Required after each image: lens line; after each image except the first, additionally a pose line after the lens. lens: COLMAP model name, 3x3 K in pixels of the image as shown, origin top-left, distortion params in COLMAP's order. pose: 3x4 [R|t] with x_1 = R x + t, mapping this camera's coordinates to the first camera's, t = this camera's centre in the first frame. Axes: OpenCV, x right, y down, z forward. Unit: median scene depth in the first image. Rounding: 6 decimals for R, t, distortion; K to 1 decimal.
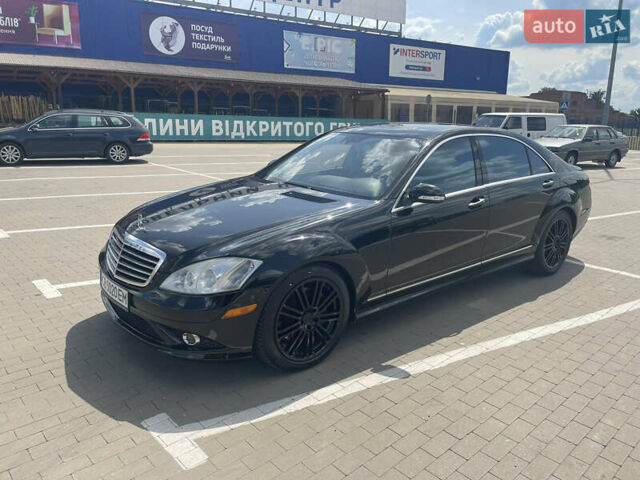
lens RADIAL K [[482.9, 0, 321.9], [0, 482.9, 240.0], [0, 0, 1]] dist [0.057763, -0.079862]
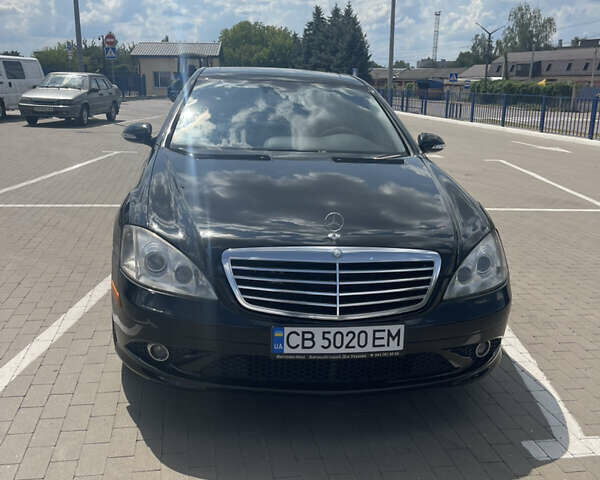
lens RADIAL K [[603.9, 0, 302.0], [0, 603.9, 239.4], [0, 0, 1]] dist [0.049089, 0.000000]
pose [[0.538686, -0.217229, 0.814020, -0.129652], [0.188456, 0.972775, 0.134881, -0.016592], [-0.821159, 0.080749, 0.564958, 0.074297]]
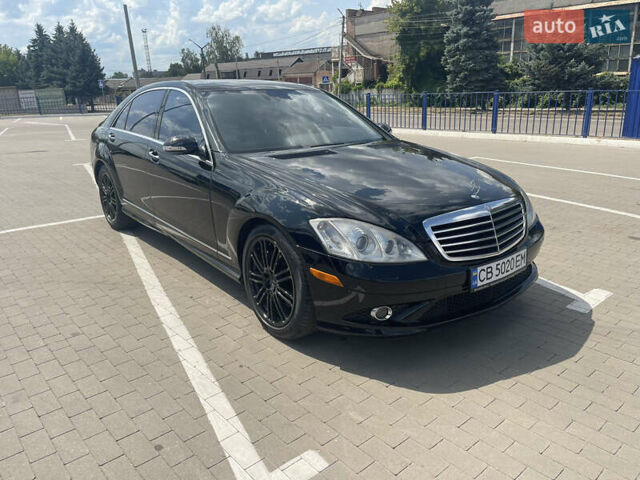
lens RADIAL K [[482.9, 0, 326.2], [0, 482.9, 239.1], [0, 0, 1]] dist [0.057763, -0.079862]
pose [[0.026391, -0.317041, 0.948045, -0.153351], [0.268297, 0.915826, 0.298798, -0.035591], [-0.962975, 0.246472, 0.109231, 0.147885]]
